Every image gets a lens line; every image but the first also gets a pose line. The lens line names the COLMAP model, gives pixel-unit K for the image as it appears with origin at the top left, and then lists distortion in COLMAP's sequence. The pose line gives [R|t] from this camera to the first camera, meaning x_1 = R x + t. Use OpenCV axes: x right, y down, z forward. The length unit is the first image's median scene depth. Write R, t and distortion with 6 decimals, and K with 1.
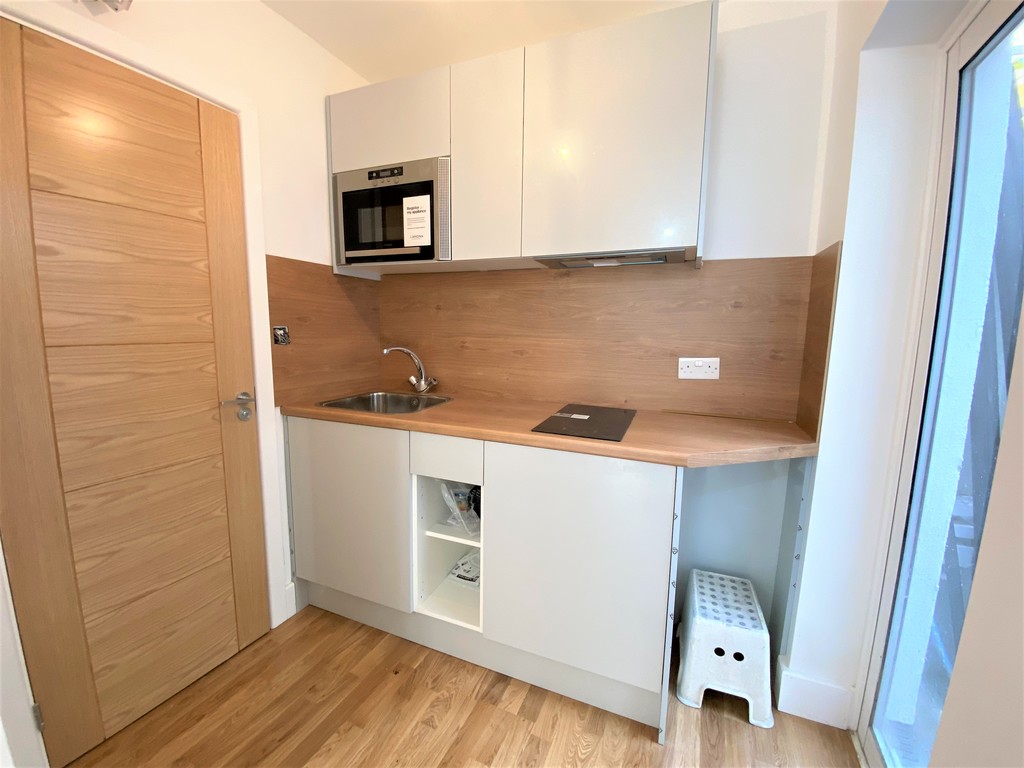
lens RADIAL K [[411.3, 0, 513.7], [0, 411.3, 381.8], [0, 0, 1]] dist [0.003732, -0.010048]
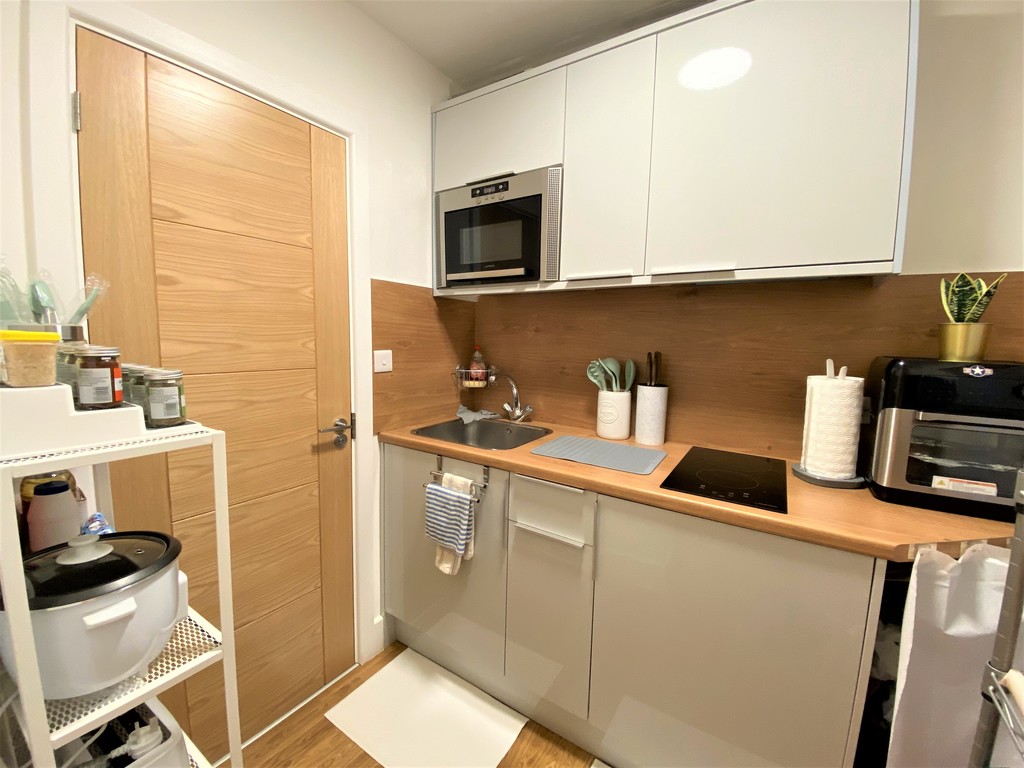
lens RADIAL K [[411.3, 0, 515.8], [0, 411.3, 380.7], [0, 0, 1]] dist [0.003732, -0.010048]
pose [[0.986636, 0.018534, -0.161884, -0.100018], [-0.024167, 0.999167, -0.032895, -0.047007], [0.161140, 0.036368, 0.986261, 0.110661]]
